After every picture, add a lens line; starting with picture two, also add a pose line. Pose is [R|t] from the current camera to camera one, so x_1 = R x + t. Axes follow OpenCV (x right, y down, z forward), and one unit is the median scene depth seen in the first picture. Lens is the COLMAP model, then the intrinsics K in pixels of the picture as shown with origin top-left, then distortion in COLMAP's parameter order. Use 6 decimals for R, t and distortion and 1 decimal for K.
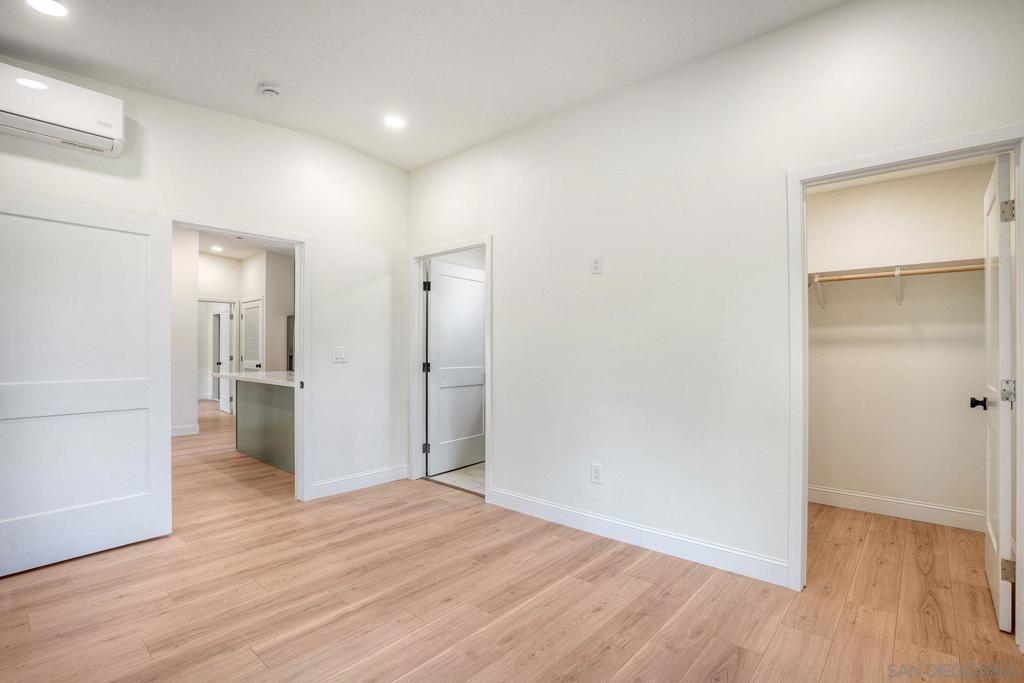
lens RADIAL K [[478.3, 0, 506.7], [0, 478.3, 346.7], [0, 0, 1]] dist [-0.048003, 0.014909]
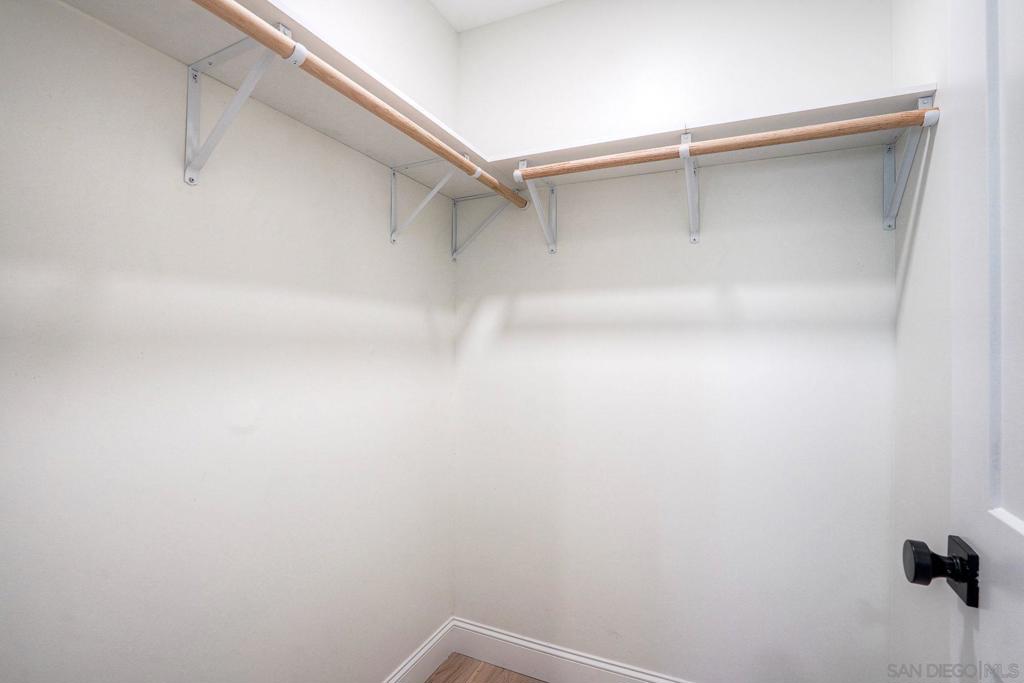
lens RADIAL K [[478.3, 0, 514.6], [0, 478.3, 337.2], [0, 0, 1]] dist [-0.048003, 0.014909]
pose [[0.951150, -0.000857, 0.308729, 0.580347], [-0.000753, 0.999987, 0.005097, -0.002633], [-0.308729, -0.005080, 0.951136, 0.666503]]
